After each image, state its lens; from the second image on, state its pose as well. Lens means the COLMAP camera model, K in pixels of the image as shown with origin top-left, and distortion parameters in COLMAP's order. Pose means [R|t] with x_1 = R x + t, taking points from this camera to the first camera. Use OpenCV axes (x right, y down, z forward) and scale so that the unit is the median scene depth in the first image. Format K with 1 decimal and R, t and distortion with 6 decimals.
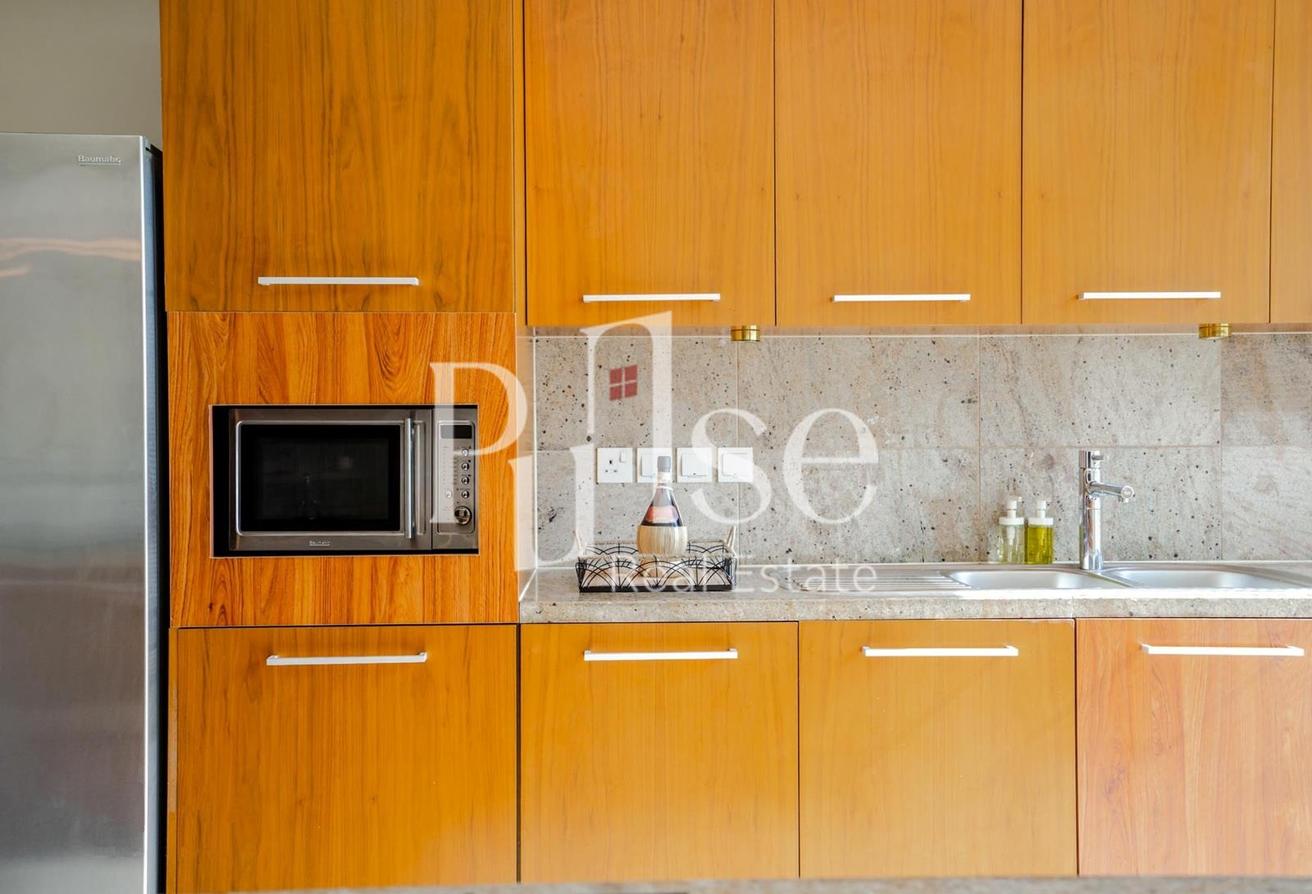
lens RADIAL K [[1242.7, 0, 656.0], [0, 1242.7, 447.0], [0, 0, 1]] dist [0.050338, 0.016035]
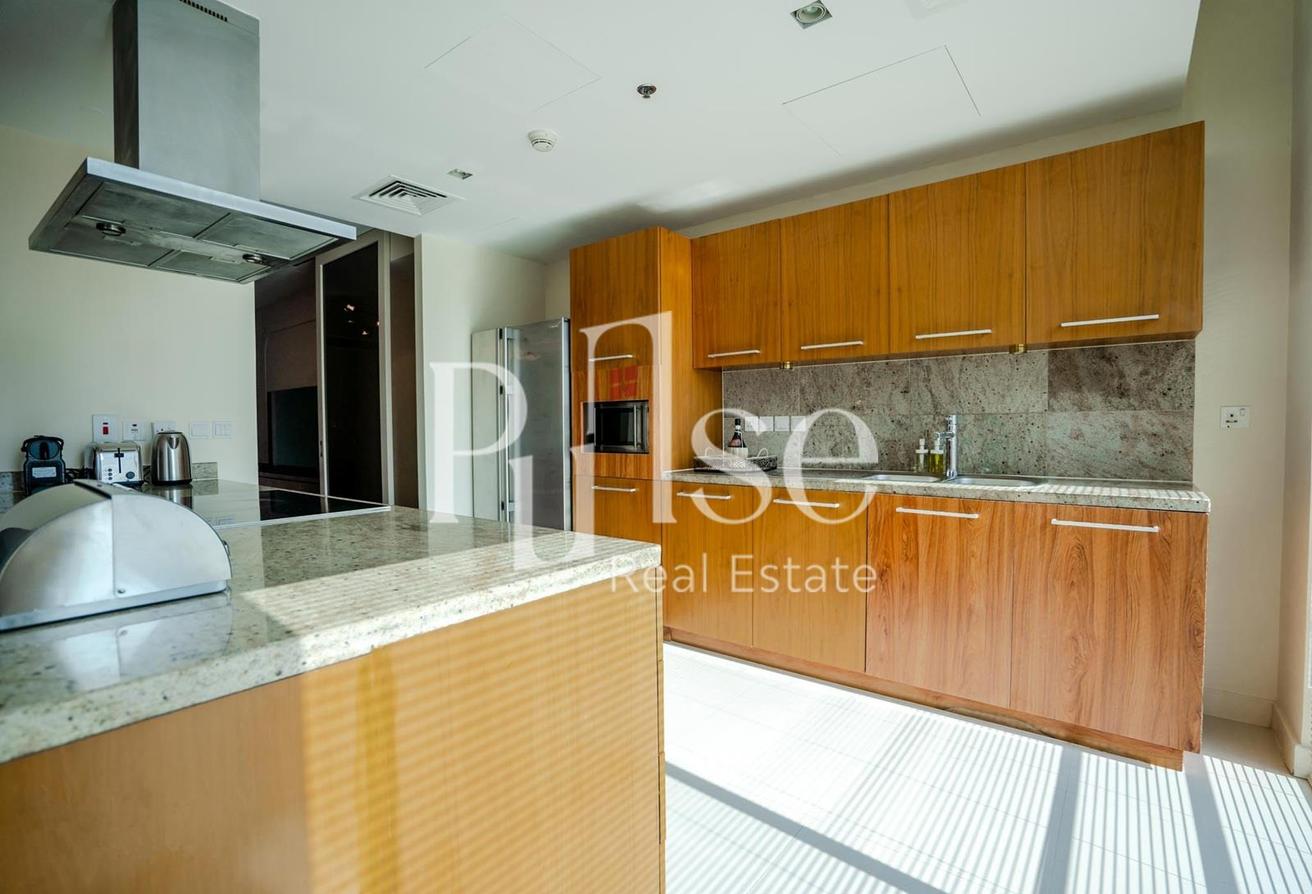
lens RADIAL K [[606.9, 0, 656.0], [0, 606.9, 447.0], [0, 0, 1]] dist [-0.031663, 0.000179]
pose [[0.770776, 0.021750, -0.636735, 0.567108], [-0.000318, 0.999430, 0.033754, 0.019770], [0.637106, -0.025814, 0.770344, -0.015803]]
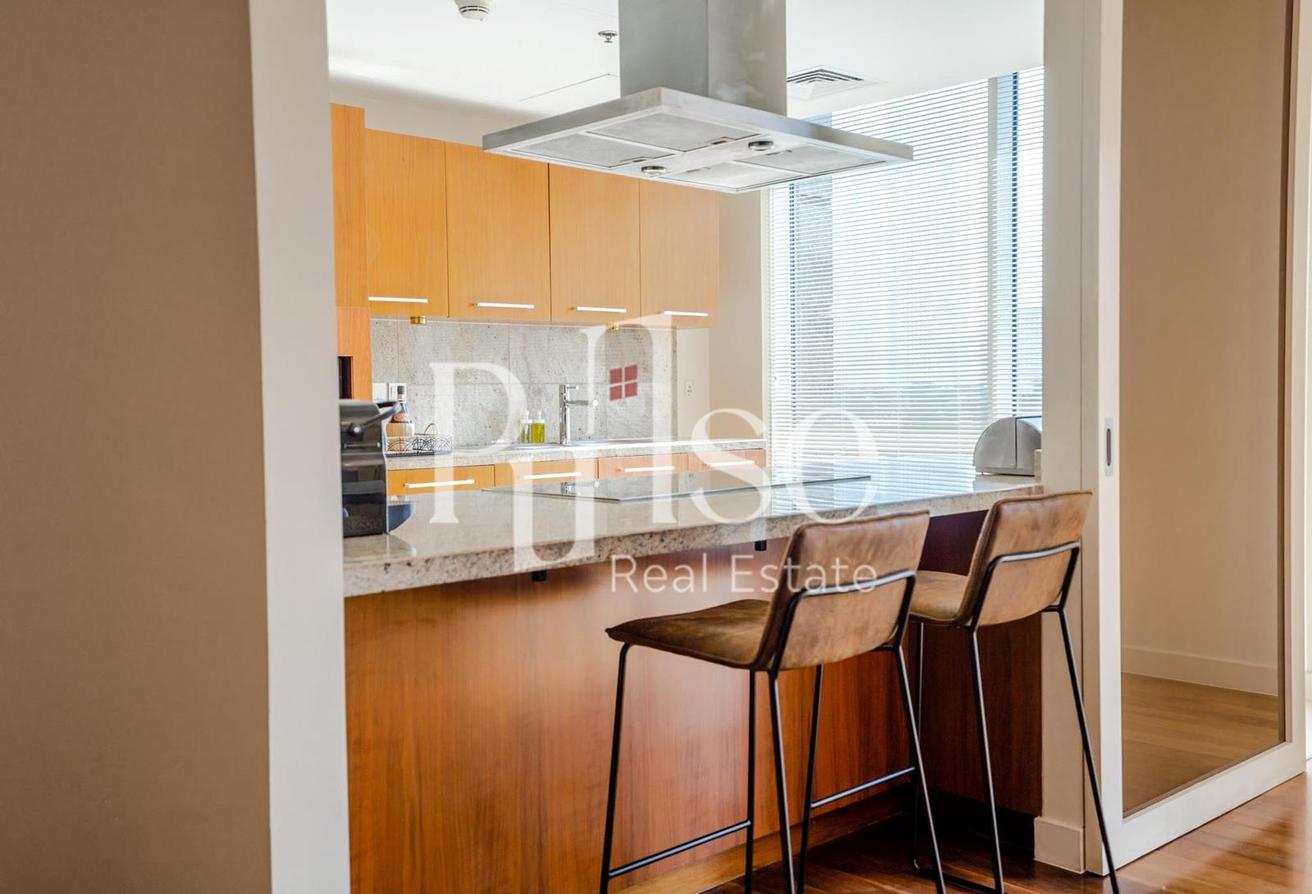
lens RADIAL K [[1242.7, 0, 656.0], [0, 1242.7, 447.0], [0, 0, 1]] dist [0.050338, 0.016035]
pose [[0.746119, -0.032735, 0.665008, -0.841306], [0.021035, 0.999451, 0.025596, 0.053153], [-0.665481, -0.005109, 0.746398, -0.566974]]
